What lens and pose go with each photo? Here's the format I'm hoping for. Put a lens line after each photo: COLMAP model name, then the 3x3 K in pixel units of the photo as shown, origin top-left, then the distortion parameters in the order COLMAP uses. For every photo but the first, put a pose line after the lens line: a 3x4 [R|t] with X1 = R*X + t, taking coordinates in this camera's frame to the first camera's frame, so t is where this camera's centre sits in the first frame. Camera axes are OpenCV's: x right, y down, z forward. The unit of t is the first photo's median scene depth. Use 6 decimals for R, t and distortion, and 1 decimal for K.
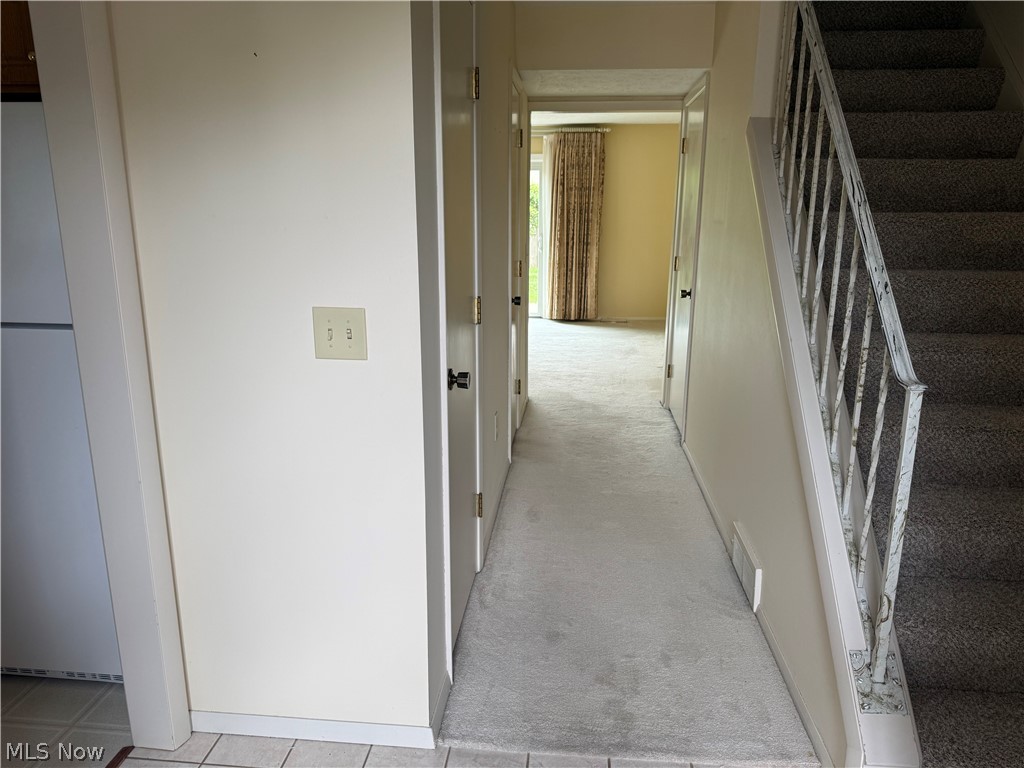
lens RADIAL K [[728.8, 0, 506.0], [0, 728.8, 381.9], [0, 0, 1]] dist [0.142250, -0.217549]
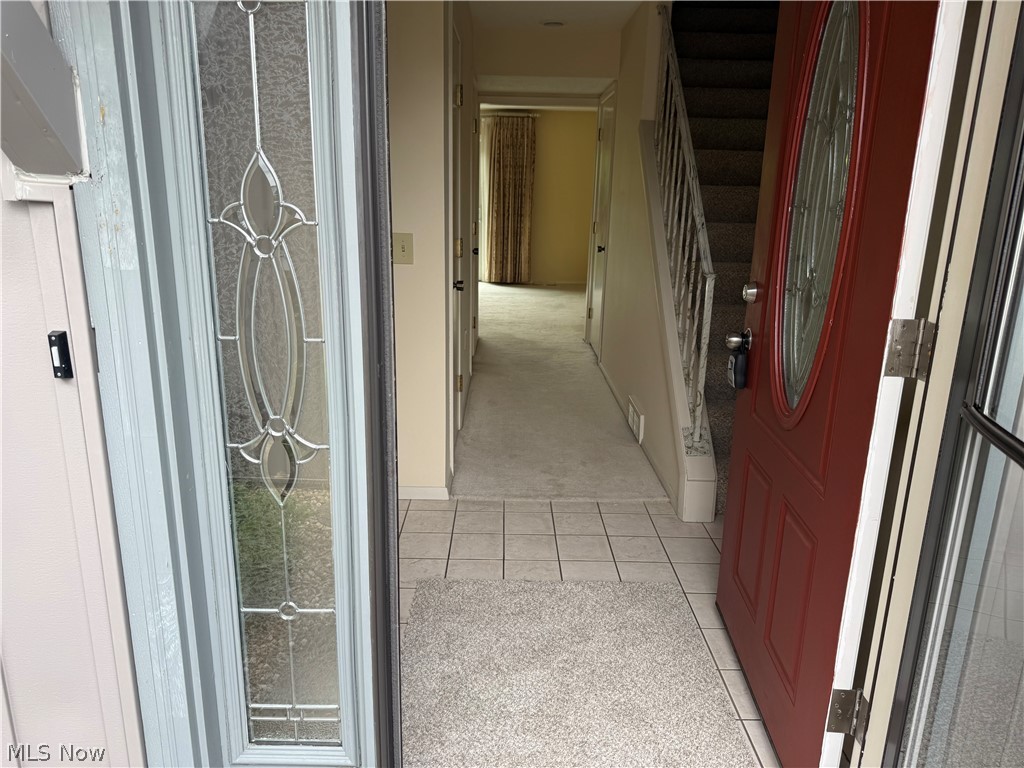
lens RADIAL K [[728.8, 0, 506.0], [0, 728.8, 381.9], [0, 0, 1]] dist [0.142250, -0.217549]
pose [[0.995121, -0.009657, 0.098184, -0.055486], [0.006855, 0.999561, 0.028833, 0.077207], [-0.098420, -0.028019, 0.994750, -0.290293]]
